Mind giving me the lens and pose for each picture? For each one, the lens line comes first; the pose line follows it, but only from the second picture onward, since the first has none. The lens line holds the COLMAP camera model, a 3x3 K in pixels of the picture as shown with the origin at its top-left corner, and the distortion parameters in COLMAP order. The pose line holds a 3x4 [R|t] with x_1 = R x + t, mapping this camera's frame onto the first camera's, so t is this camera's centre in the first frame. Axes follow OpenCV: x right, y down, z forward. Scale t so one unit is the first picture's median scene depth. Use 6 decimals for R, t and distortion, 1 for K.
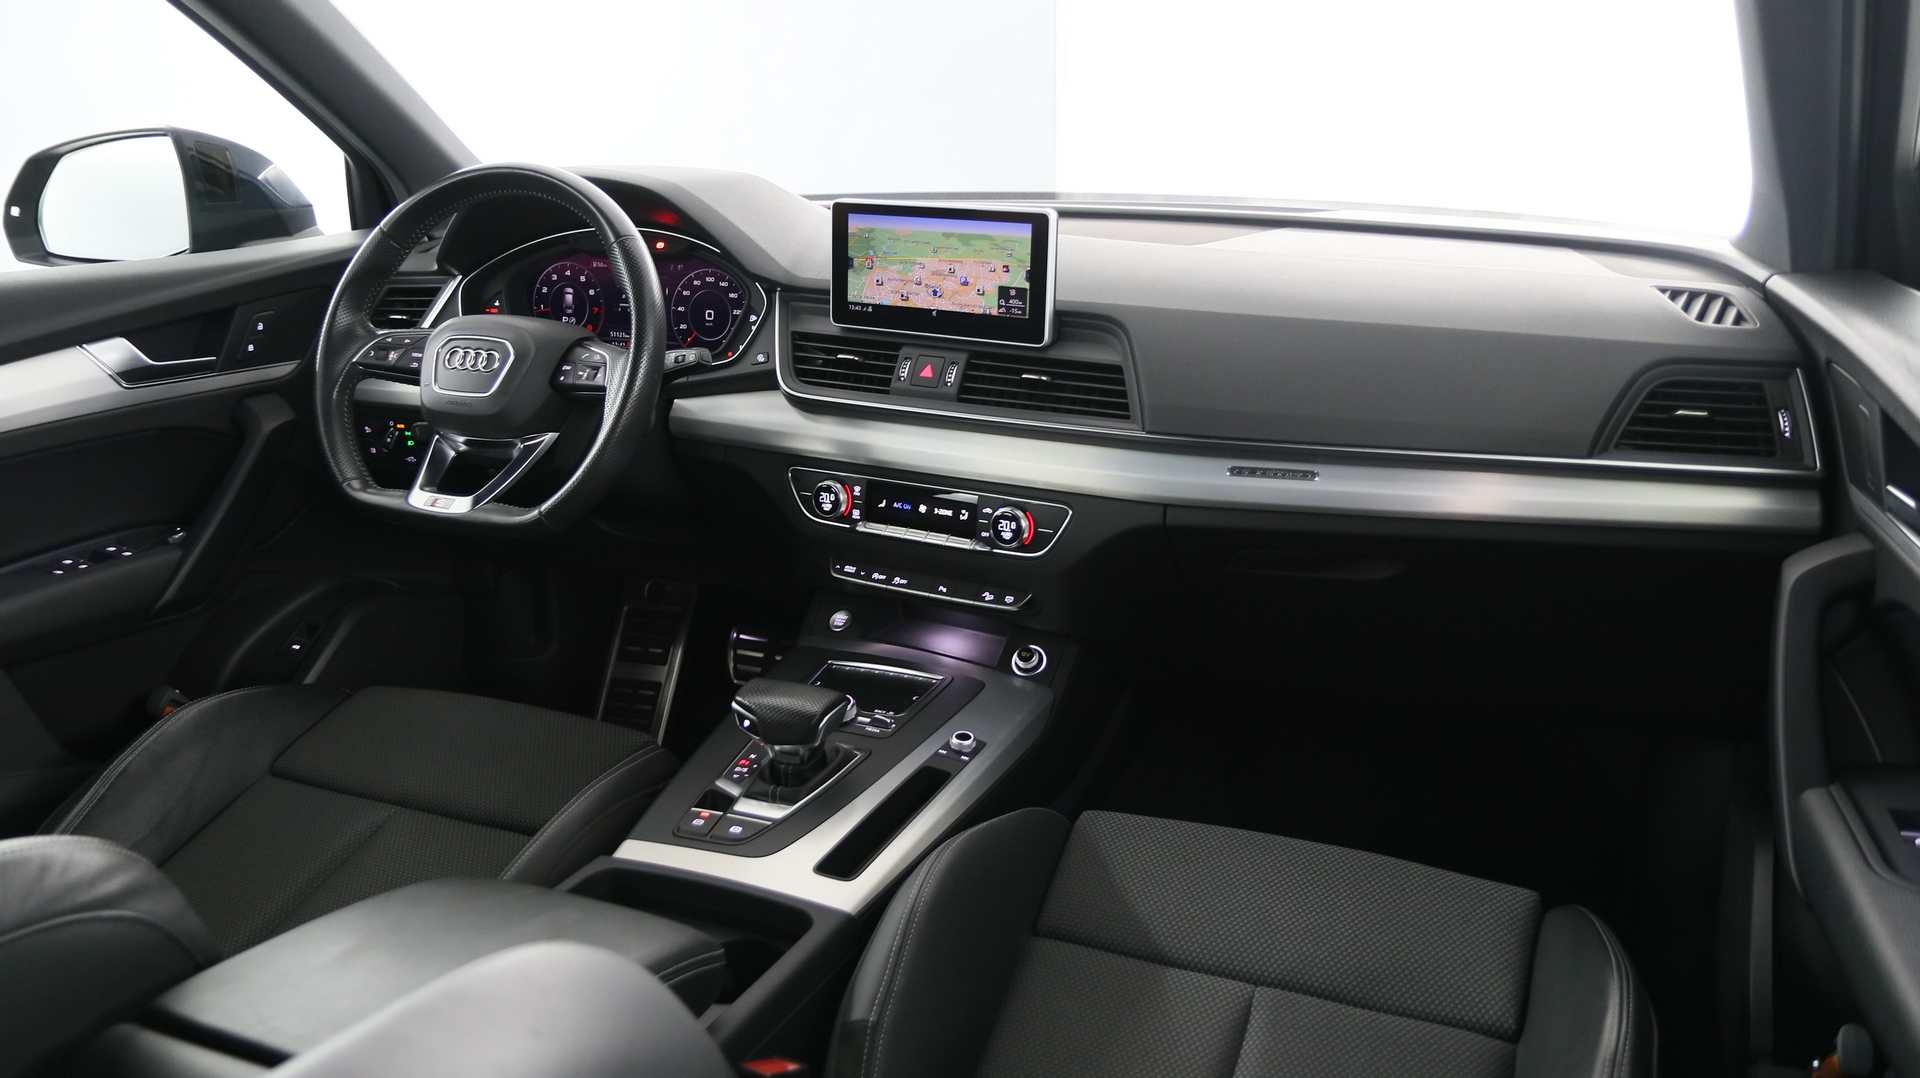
lens RADIAL K [[1466.9, 0, 951.3], [0, 1466.9, 542.5], [0, 0, 1]] dist [-0.018402, 0.006667]
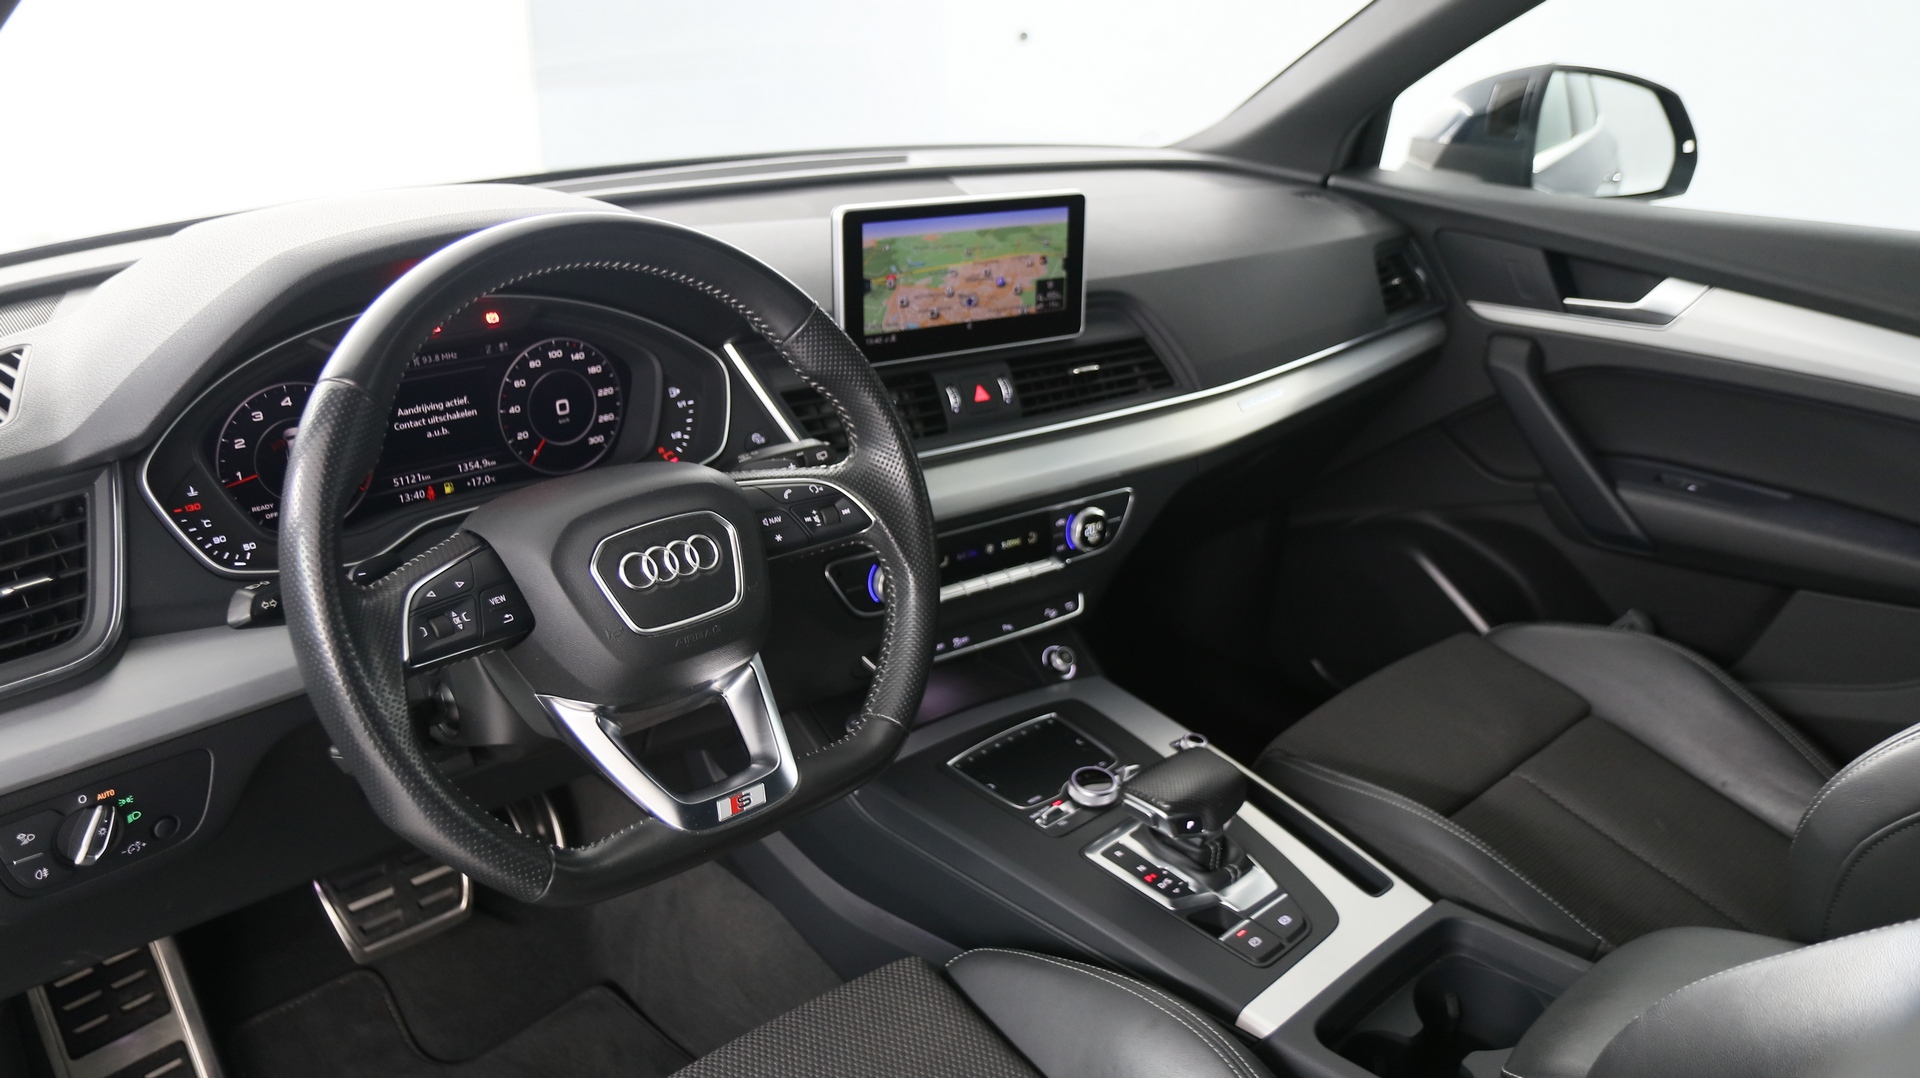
lens RADIAL K [[1466.9, 0, 951.3], [0, 1466.9, 542.5], [0, 0, 1]] dist [-0.018402, 0.006667]
pose [[0.395423, -0.324944, 0.859100, -0.777650], [0.250039, 0.938088, 0.239733, -0.241830], [-0.883811, 0.120012, 0.452190, 0.630403]]
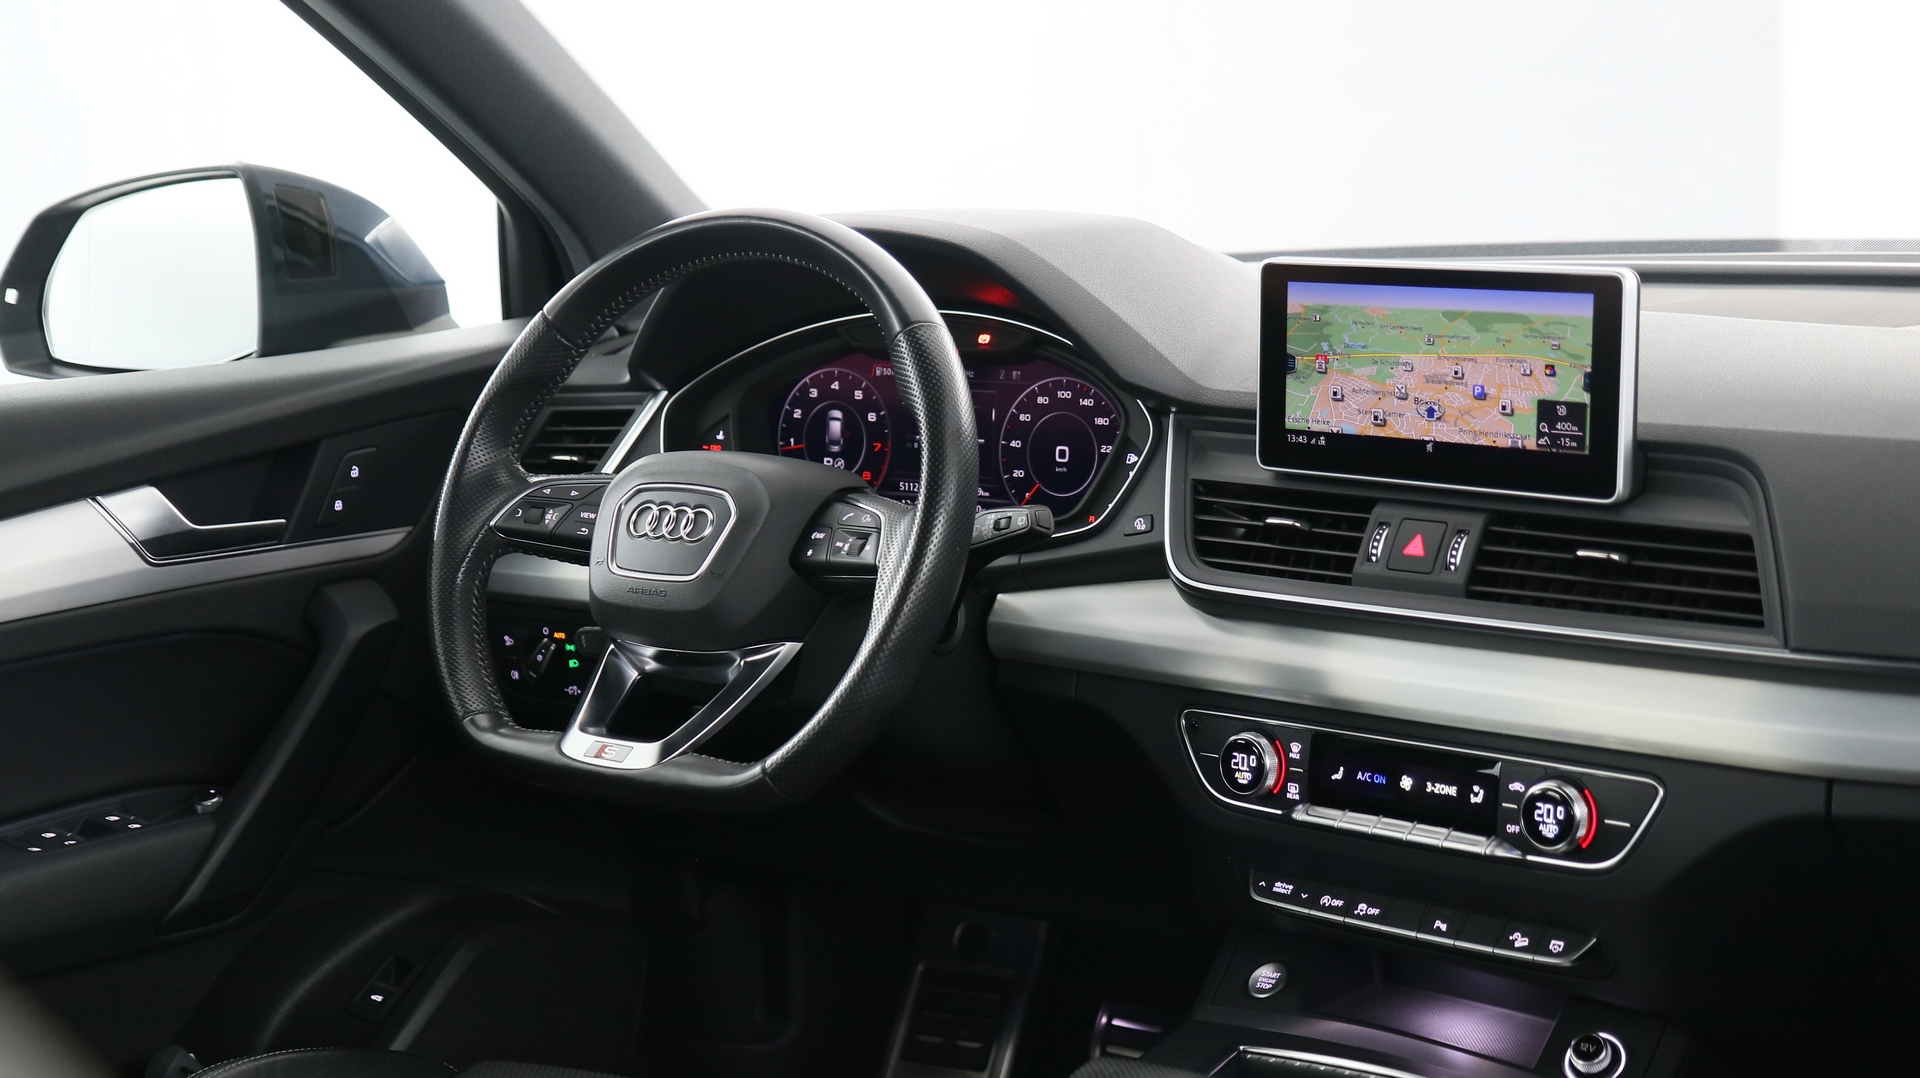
lens RADIAL K [[2810.7, 0, 960.0], [0, 2810.7, 539.0], [0, 0, 1]] dist [-0.007464, -0.024979]
pose [[0.974800, 0.005688, -0.223009, 0.055226], [-0.035255, 0.991040, -0.128829, 0.030371], [0.220278, 0.133444, 0.966266, -0.116609]]
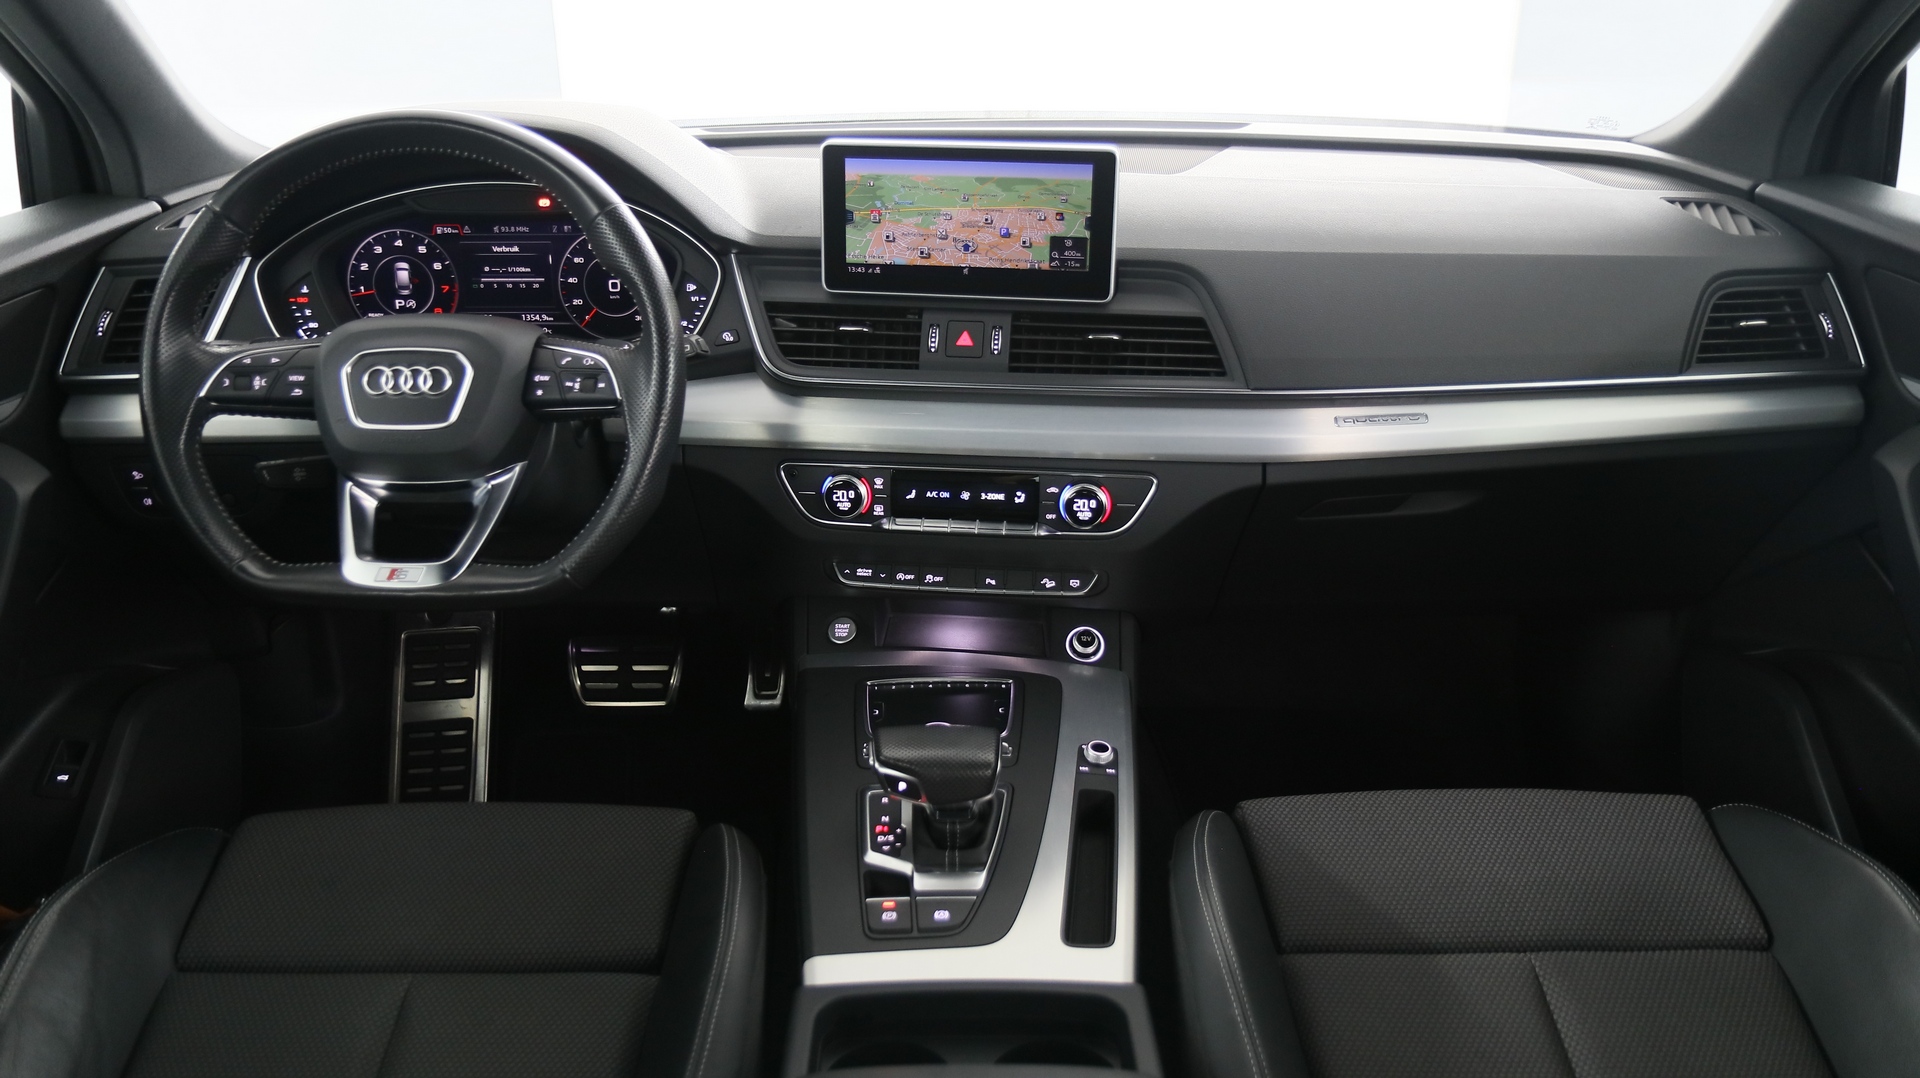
lens RADIAL K [[1466.9, 0, 951.3], [0, 1466.9, 542.5], [0, 0, 1]] dist [-0.018402, 0.006667]
pose [[0.919840, -0.143972, 0.364919, -0.353280], [0.114058, 0.988186, 0.102368, -0.086429], [-0.375346, -0.052541, 0.925394, 0.191300]]
